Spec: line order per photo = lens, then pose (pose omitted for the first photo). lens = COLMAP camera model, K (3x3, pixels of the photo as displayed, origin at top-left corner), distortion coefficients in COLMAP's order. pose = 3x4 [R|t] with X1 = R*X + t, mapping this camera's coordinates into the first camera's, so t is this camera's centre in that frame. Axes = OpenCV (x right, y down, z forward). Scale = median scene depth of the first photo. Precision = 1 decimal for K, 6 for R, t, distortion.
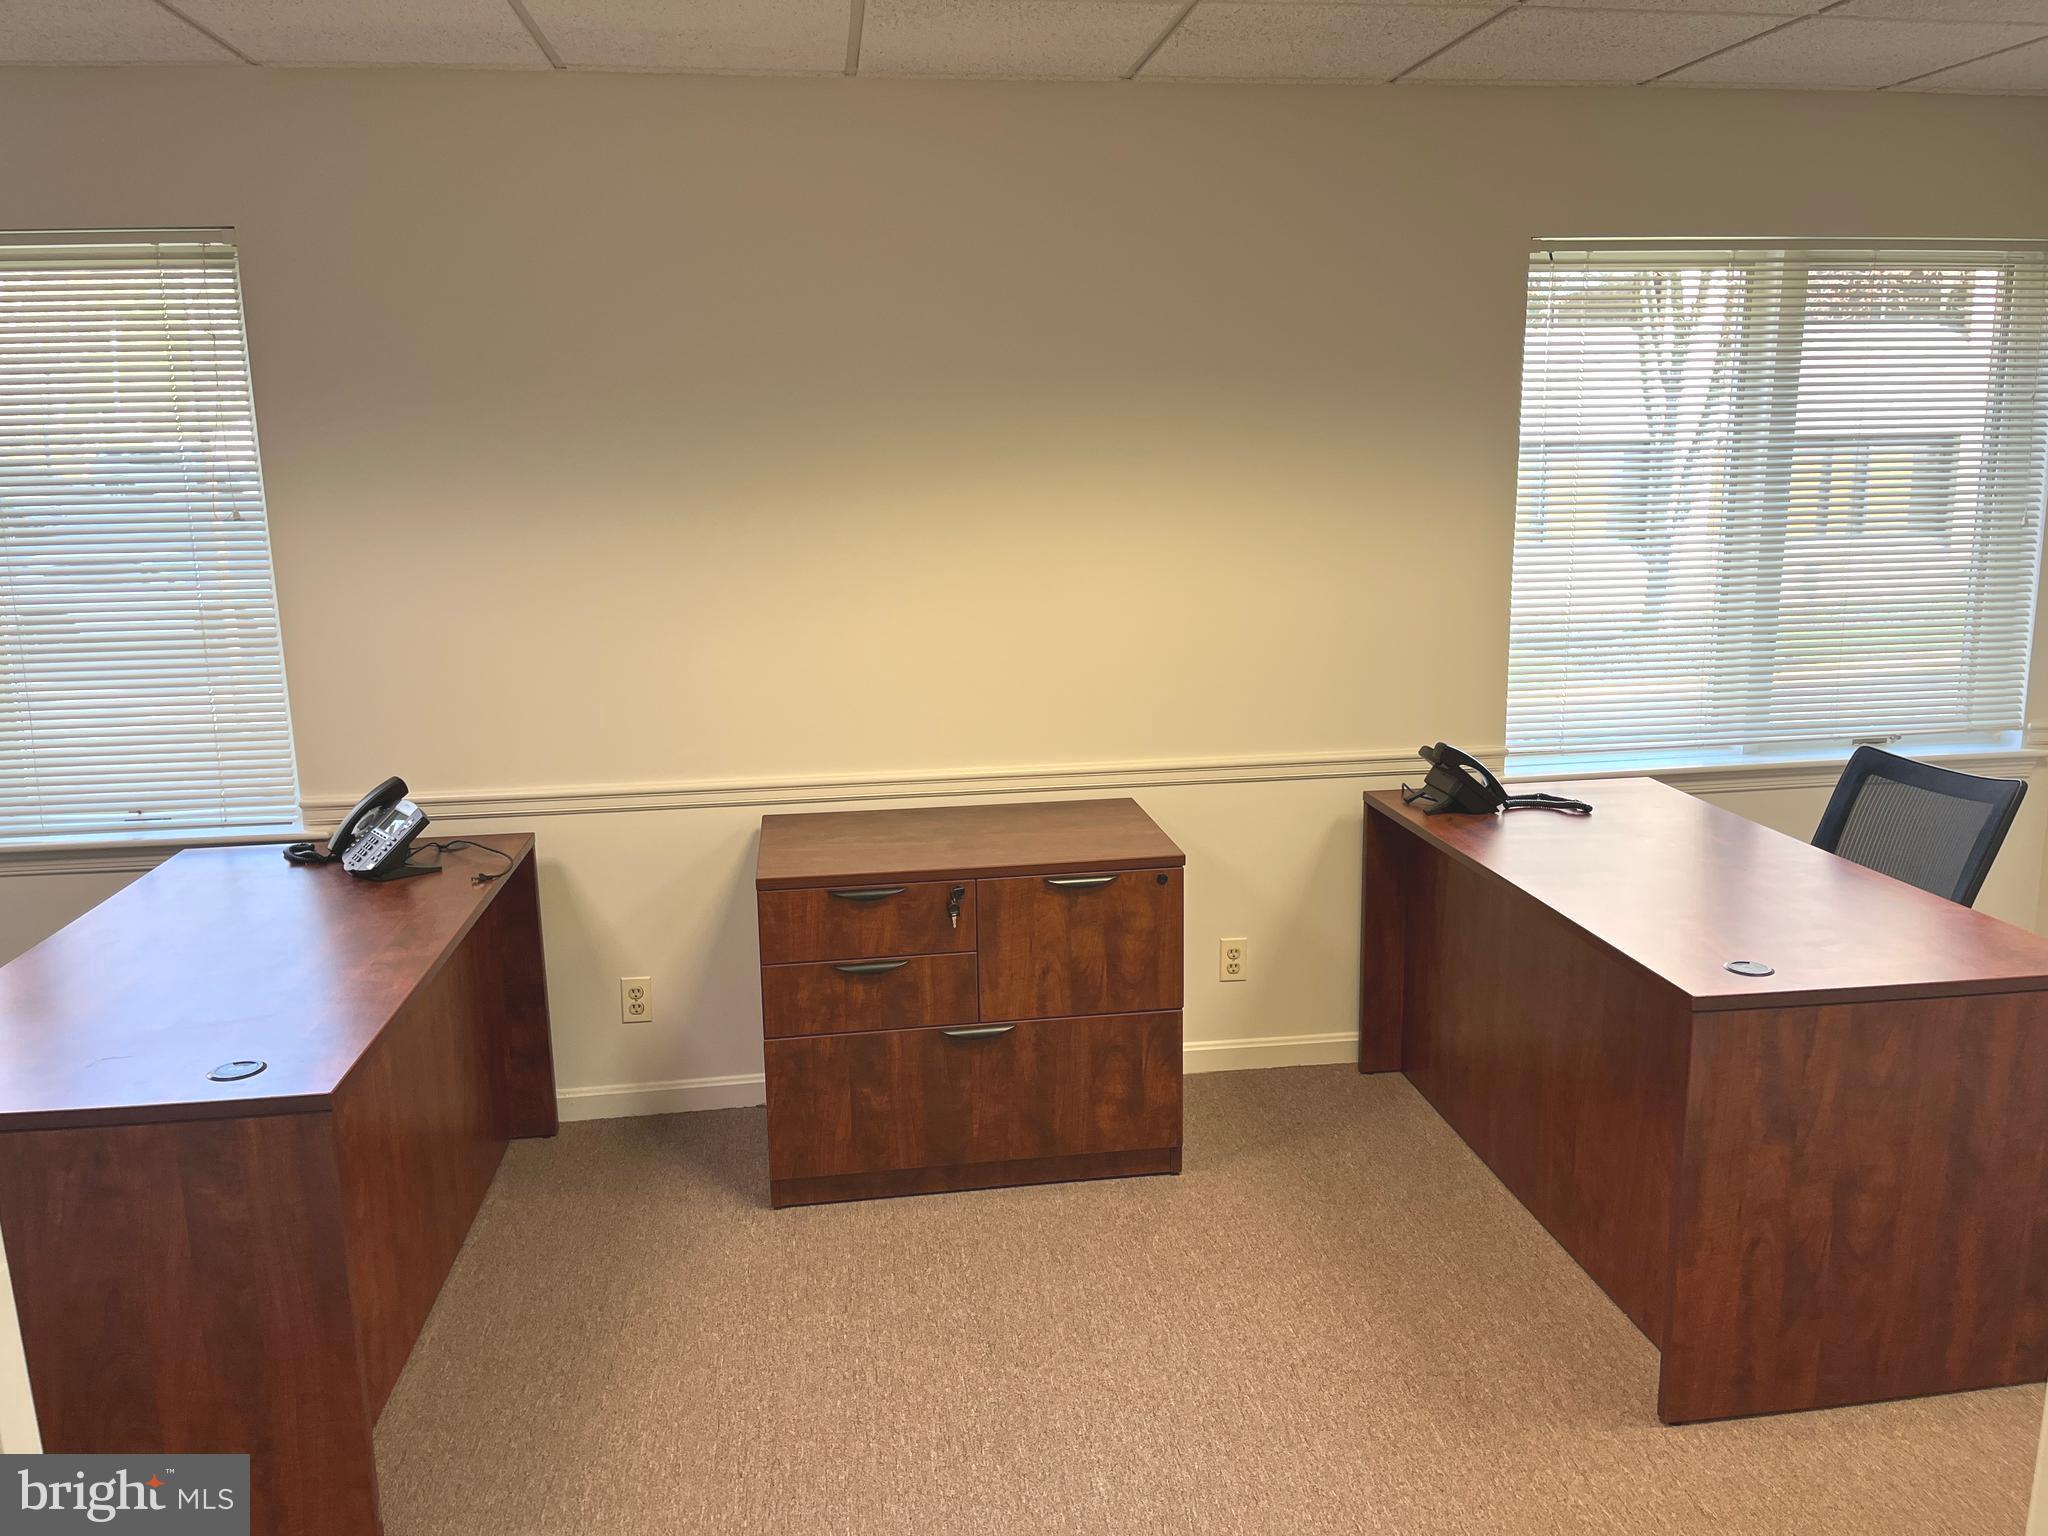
lens RADIAL K [[1553.0, 0, 1035.4], [0, 1553.0, 784.1], [0, 0, 1]] dist [0.066891, -0.102371]
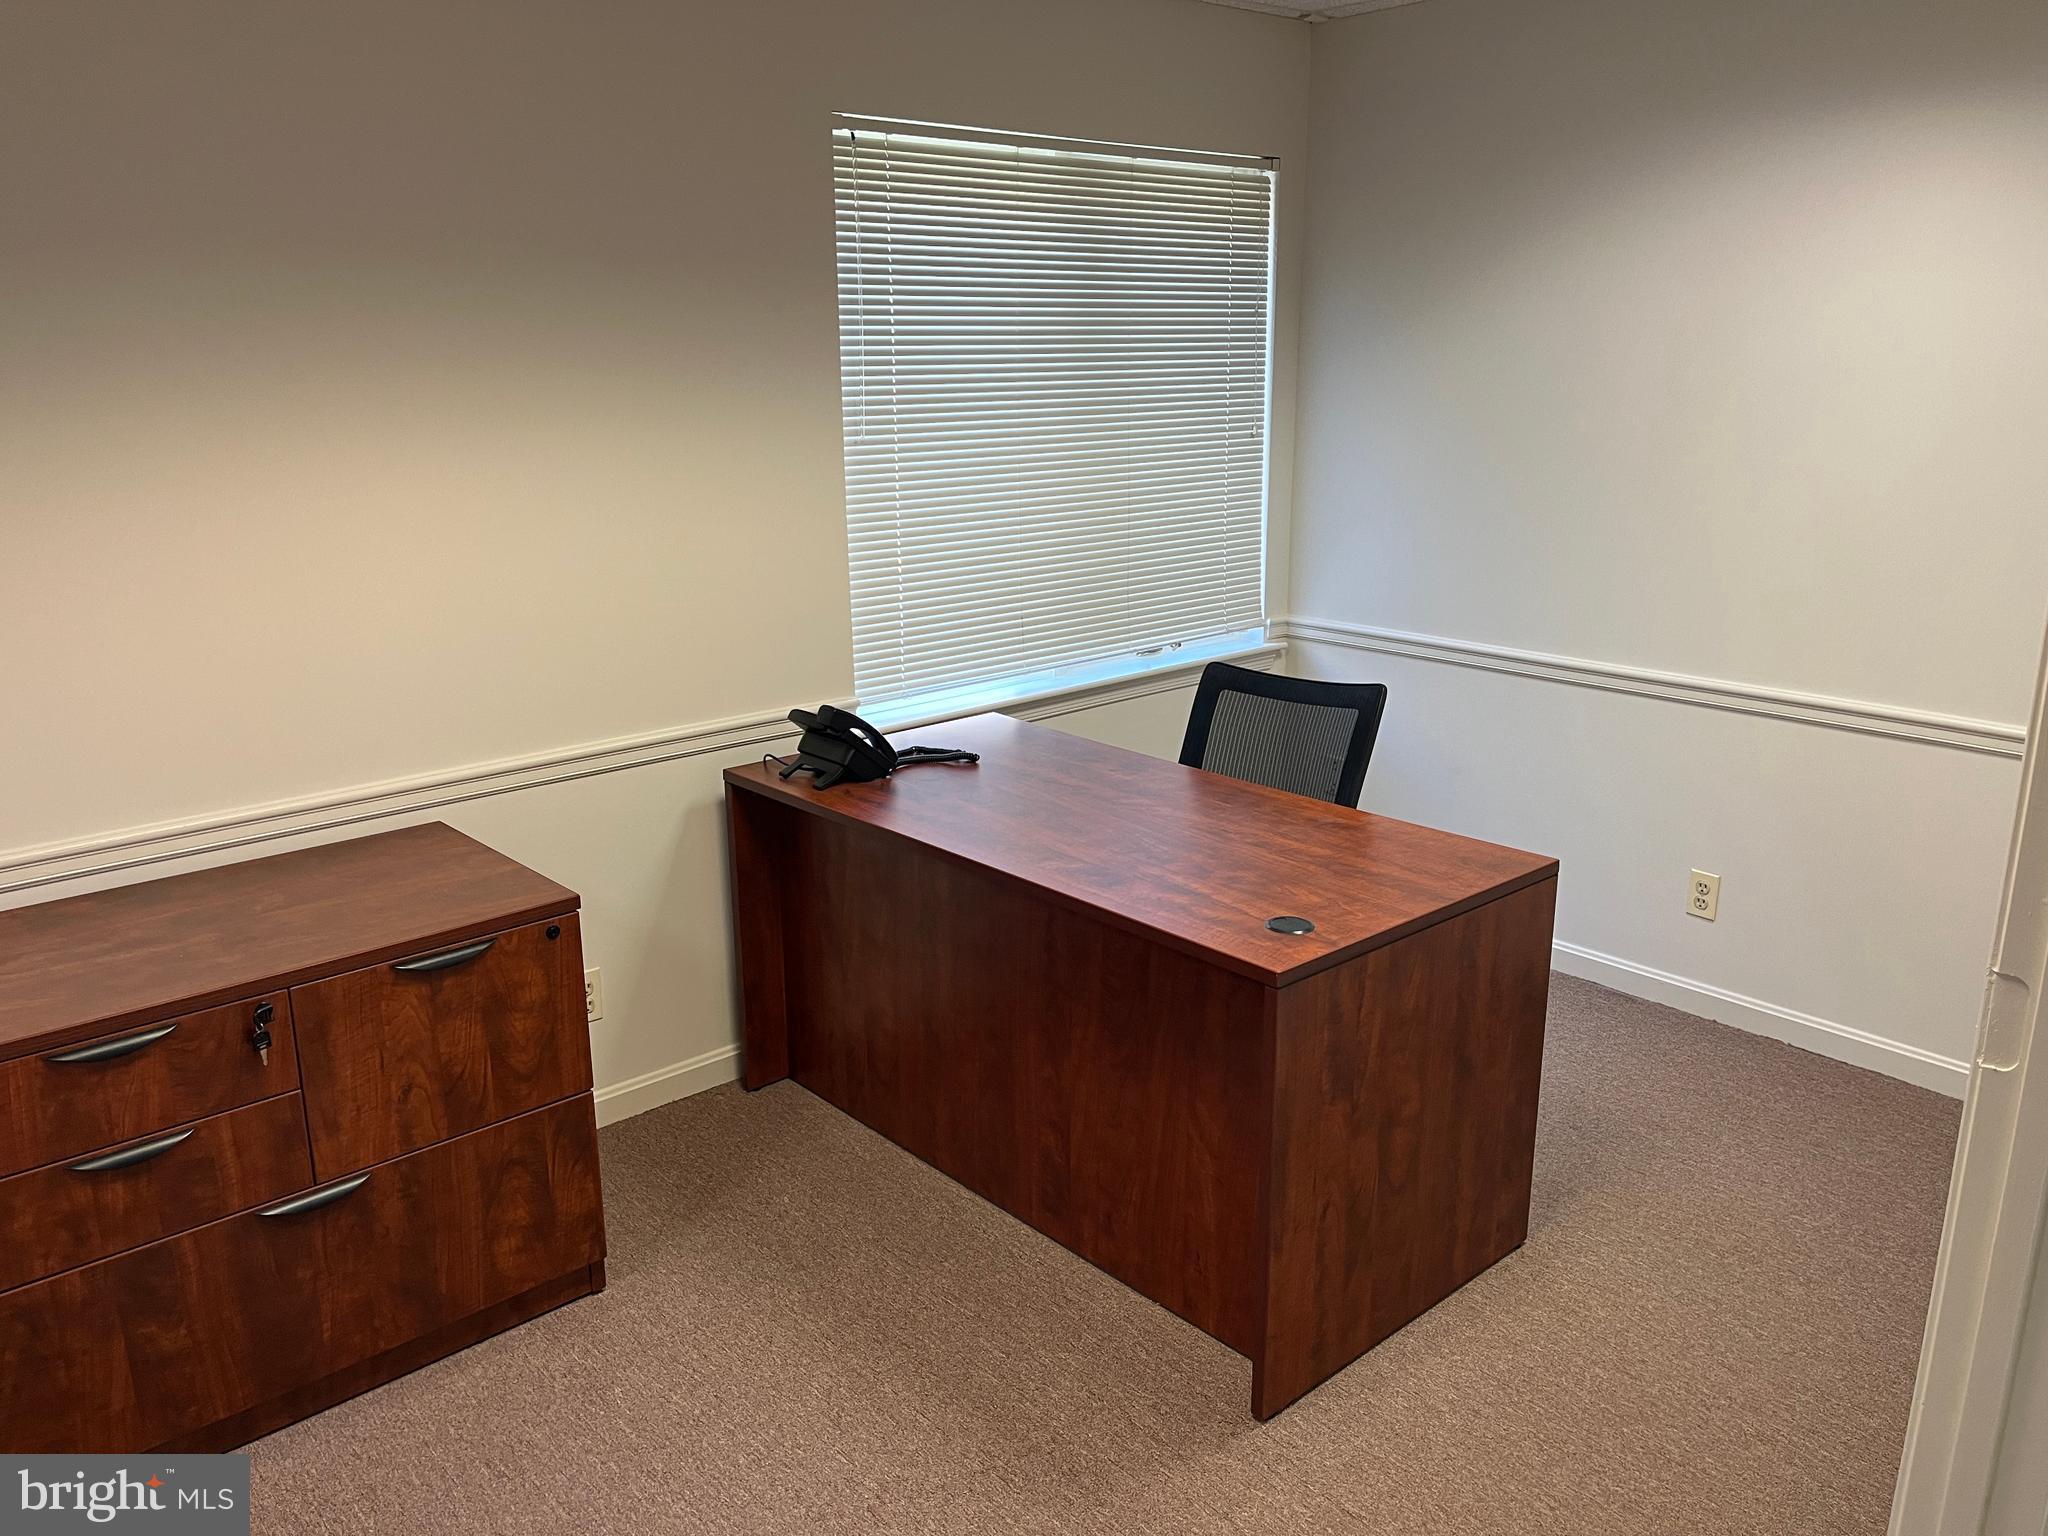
lens RADIAL K [[1553.0, 0, 1035.4], [0, 1553.0, 784.1], [0, 0, 1]] dist [0.066891, -0.102371]
pose [[0.827725, -0.144588, 0.542186, -0.124528], [0.113951, 0.989411, 0.089890, -0.051219], [-0.549442, -0.012622, 0.835437, 0.234925]]
